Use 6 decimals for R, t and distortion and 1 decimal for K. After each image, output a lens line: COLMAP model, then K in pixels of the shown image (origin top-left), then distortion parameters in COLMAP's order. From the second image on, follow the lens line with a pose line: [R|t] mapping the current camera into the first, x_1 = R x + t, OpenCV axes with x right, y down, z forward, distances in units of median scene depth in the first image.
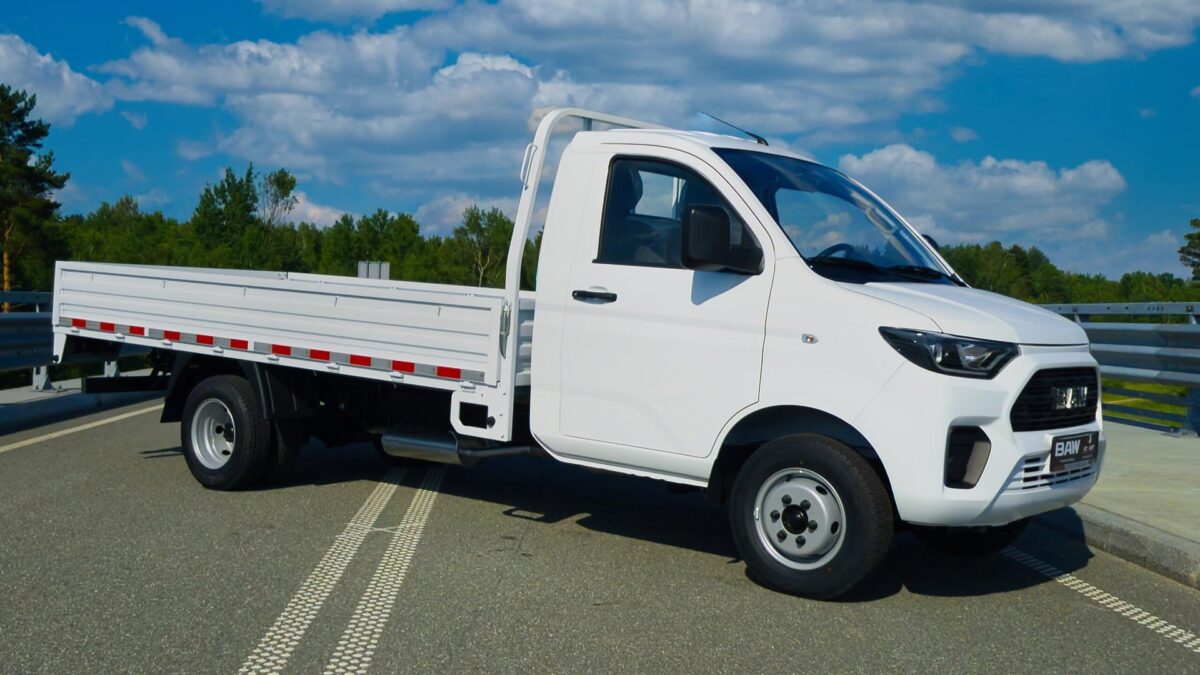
lens RADIAL K [[1235.7, 0, 535.1], [0, 1235.7, 317.9], [0, 0, 1]] dist [0.160074, -0.241524]
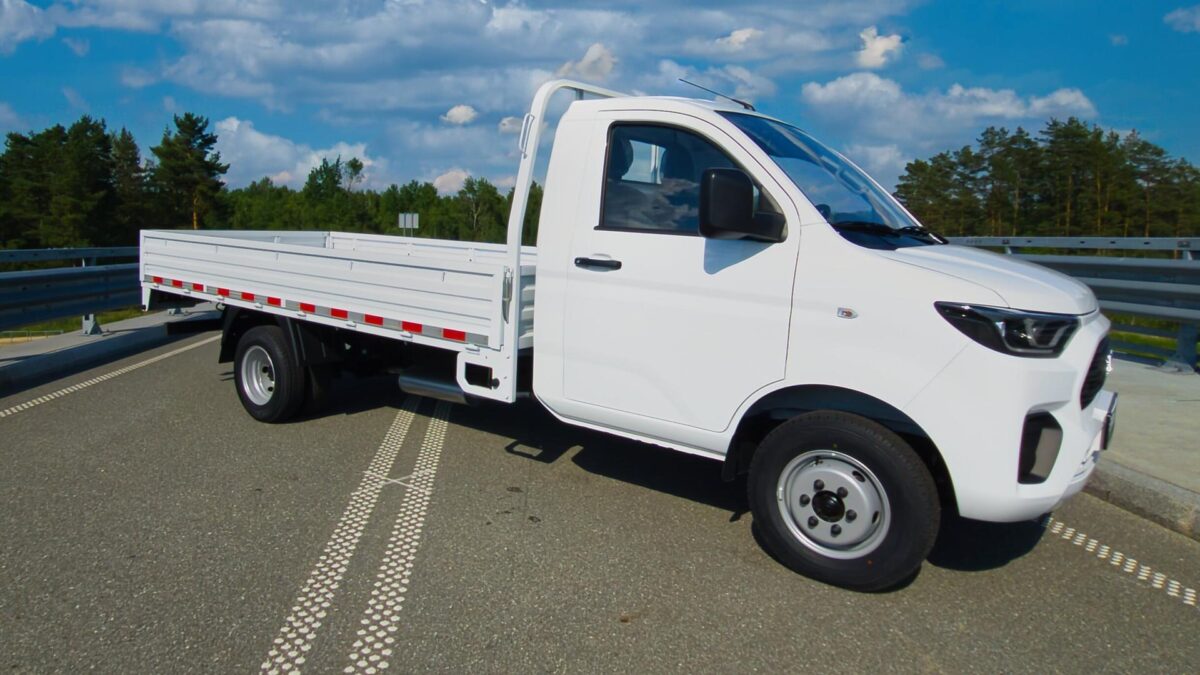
lens RADIAL K [[718.0, 0, 490.2], [0, 718.0, 282.6], [0, 0, 1]] dist [-0.001142, 0.000183]
pose [[0.999497, -0.020787, -0.023939, -0.023864], [0.022111, 0.998161, 0.056442, -0.035154], [0.022721, -0.056943, 0.998119, 0.400349]]
